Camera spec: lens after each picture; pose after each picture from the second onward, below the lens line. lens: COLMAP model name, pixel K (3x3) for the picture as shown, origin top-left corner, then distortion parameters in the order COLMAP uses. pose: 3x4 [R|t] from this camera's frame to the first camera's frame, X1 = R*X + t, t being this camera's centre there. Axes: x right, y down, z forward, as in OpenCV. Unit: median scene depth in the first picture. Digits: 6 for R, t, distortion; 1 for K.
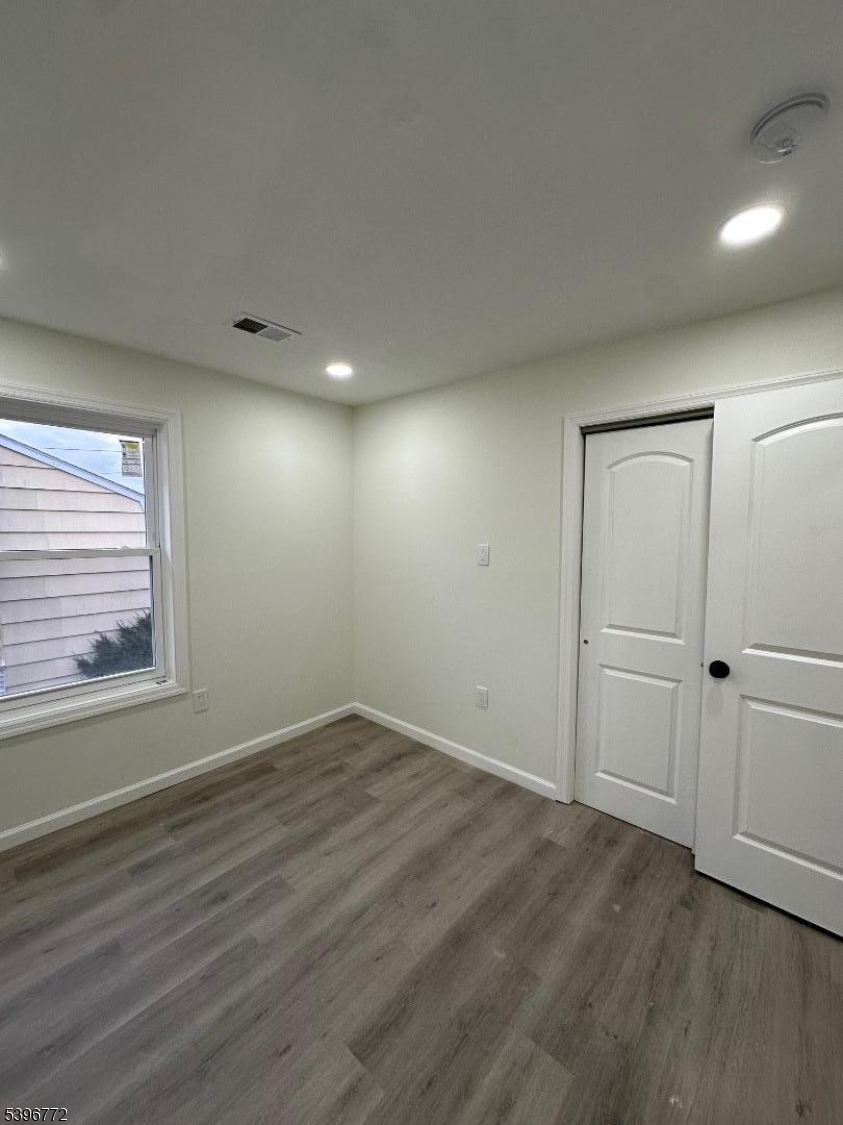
lens RADIAL K [[448.7, 0, 421.5], [0, 448.7, 562.5], [0, 0, 1]] dist [-0.003772, 0.000434]
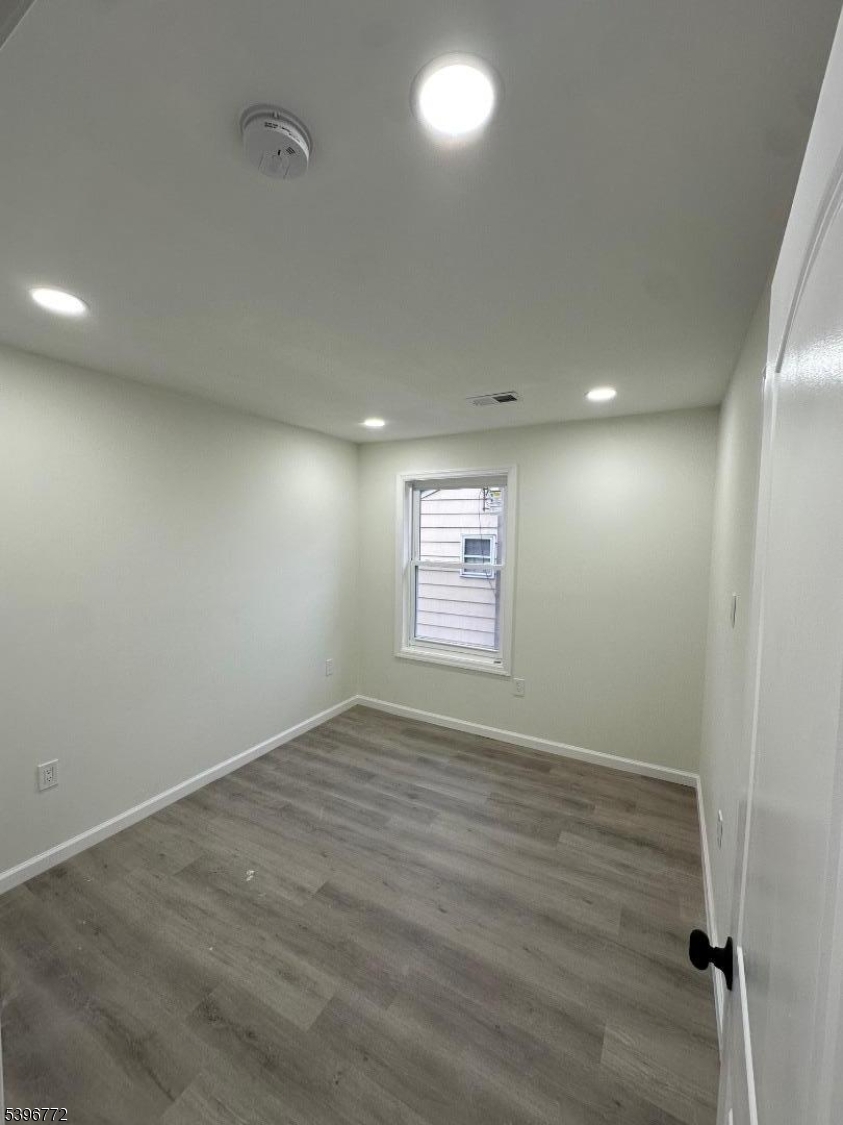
lens RADIAL K [[448.7, 0, 421.5], [0, 448.7, 562.5], [0, 0, 1]] dist [-0.003772, 0.000434]
pose [[0.212637, 0.061412, -0.975200, 0.891982], [-0.086748, 0.995269, 0.043761, -0.102124], [0.973273, 0.075291, 0.216958, 0.568369]]
